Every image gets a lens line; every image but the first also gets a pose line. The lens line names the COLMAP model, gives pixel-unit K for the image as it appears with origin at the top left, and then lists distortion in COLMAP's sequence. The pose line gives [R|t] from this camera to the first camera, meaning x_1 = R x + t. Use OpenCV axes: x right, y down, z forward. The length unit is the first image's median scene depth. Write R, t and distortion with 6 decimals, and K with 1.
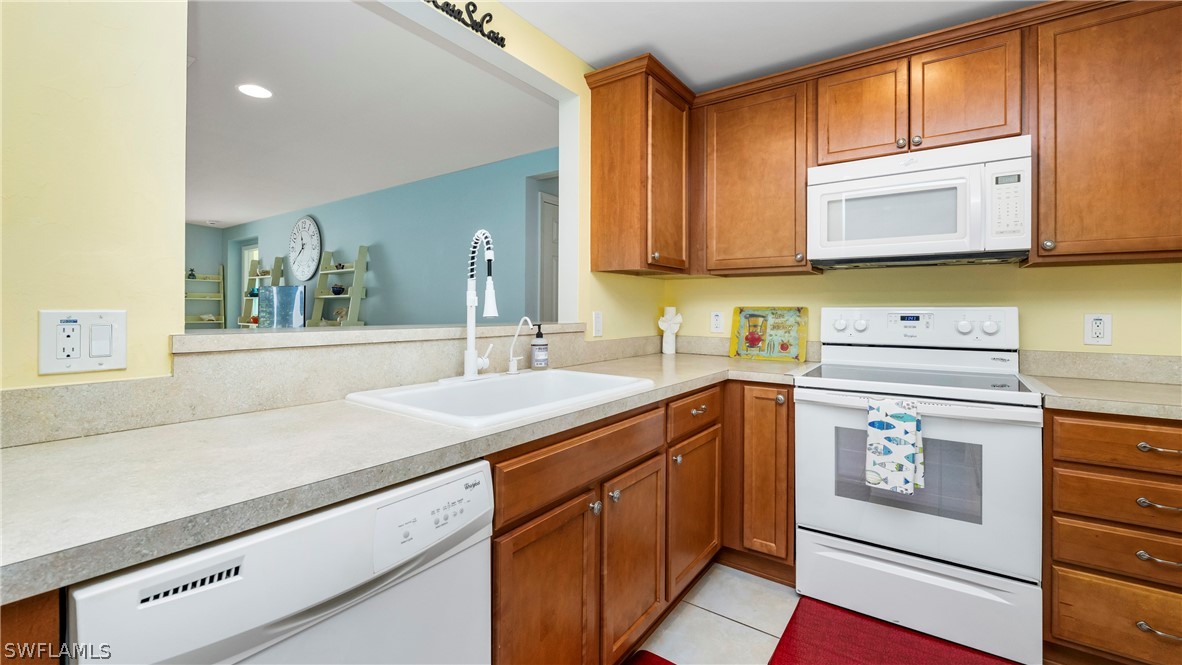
lens RADIAL K [[487.5, 0, 589.5], [0, 487.5, 306.4], [0, 0, 1]] dist [-0.006586, 0.000035]
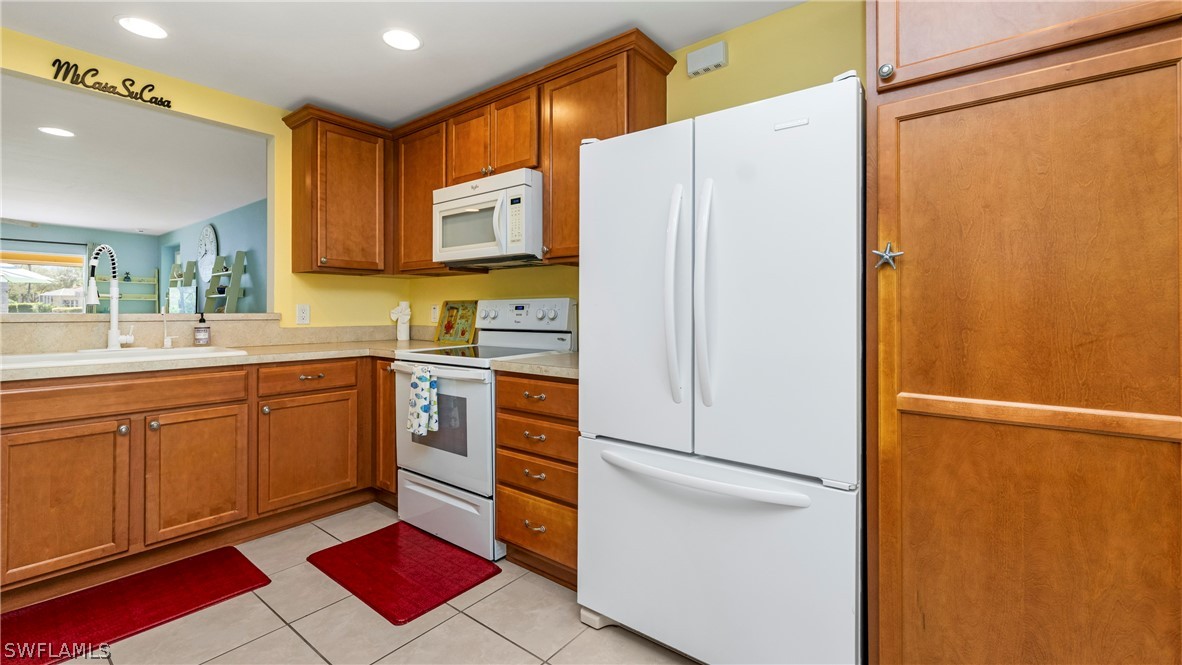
lens RADIAL K [[502.6, 0, 592.3], [0, 502.6, 304.6], [0, 0, 1]] dist [0.000442, 0.000147]
pose [[0.999005, -0.004431, -0.044370, 1.017326], [0.004148, 0.999970, -0.006466, 0.028109], [0.044397, 0.006276, 0.998994, -0.328449]]
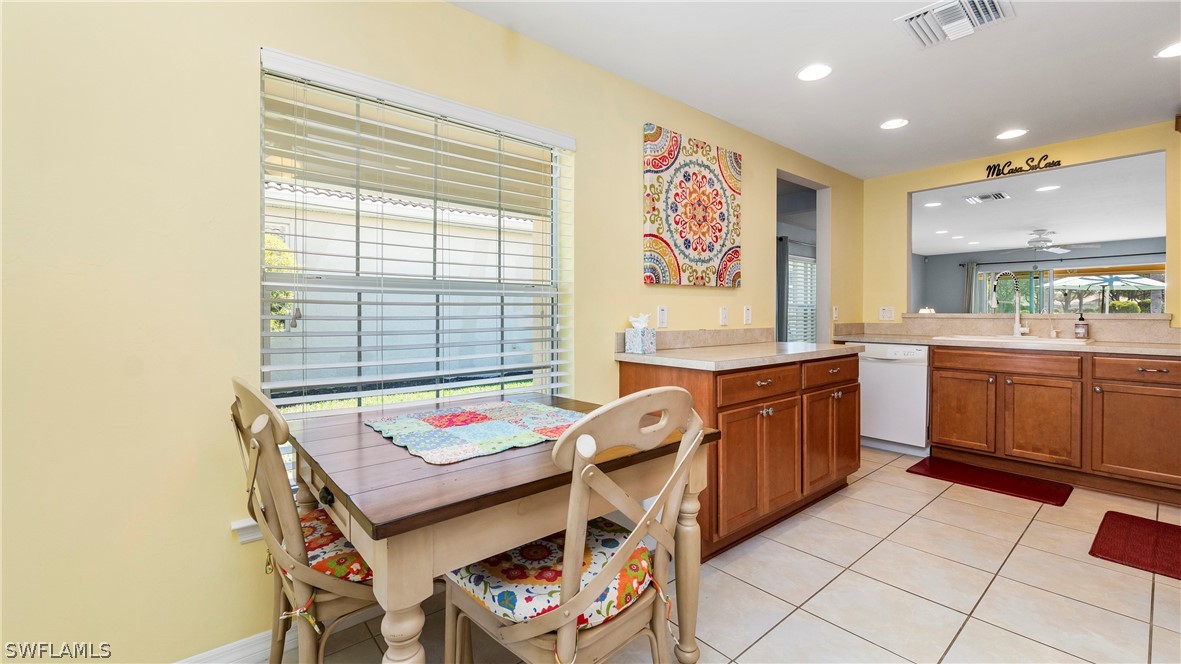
lens RADIAL K [[485.7, 0, 589.4], [0, 485.7, 317.4], [0, 0, 1]] dist [-0.010866, 0.000562]
pose [[-0.259112, -0.003673, -0.965840, 2.003252], [-0.002425, 0.999992, -0.003152, 0.061086], [0.965844, 0.001525, -0.259119, -0.259674]]
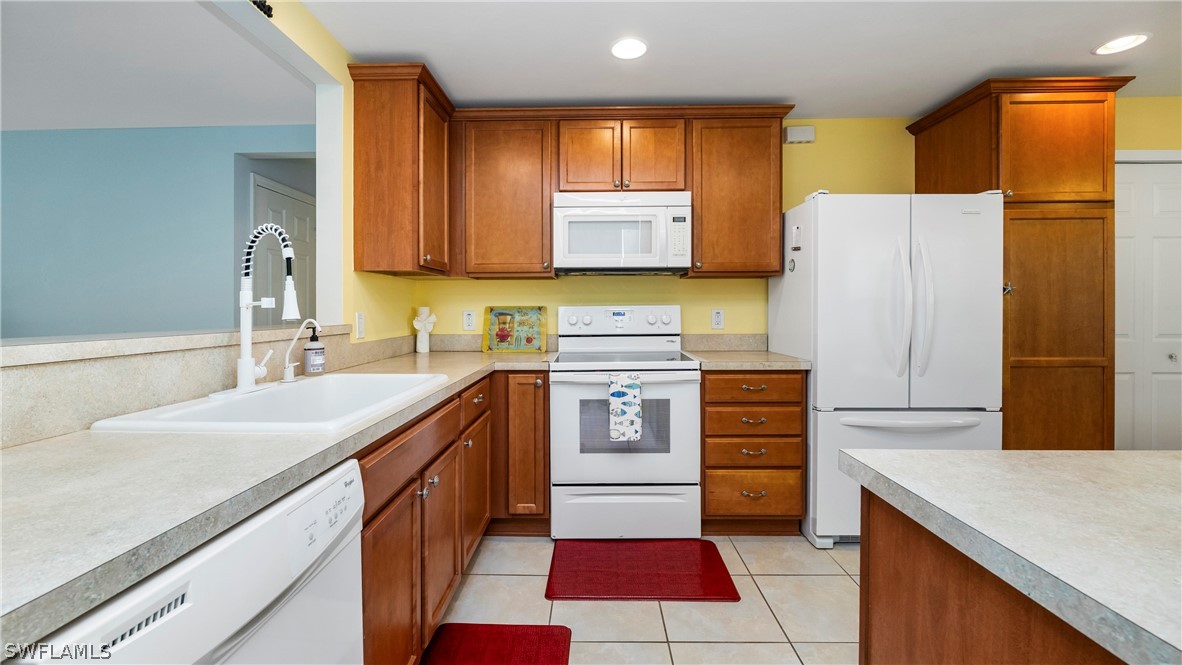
lens RADIAL K [[489.0, 0, 589.5], [0, 489.0, 308.1], [0, 0, 1]] dist [-0.003489, -0.000489]
pose [[0.819684, -0.009146, 0.572743, -0.203196], [0.005669, 0.999953, 0.007854, -0.003404], [-0.572788, -0.003191, 0.819697, -0.066042]]
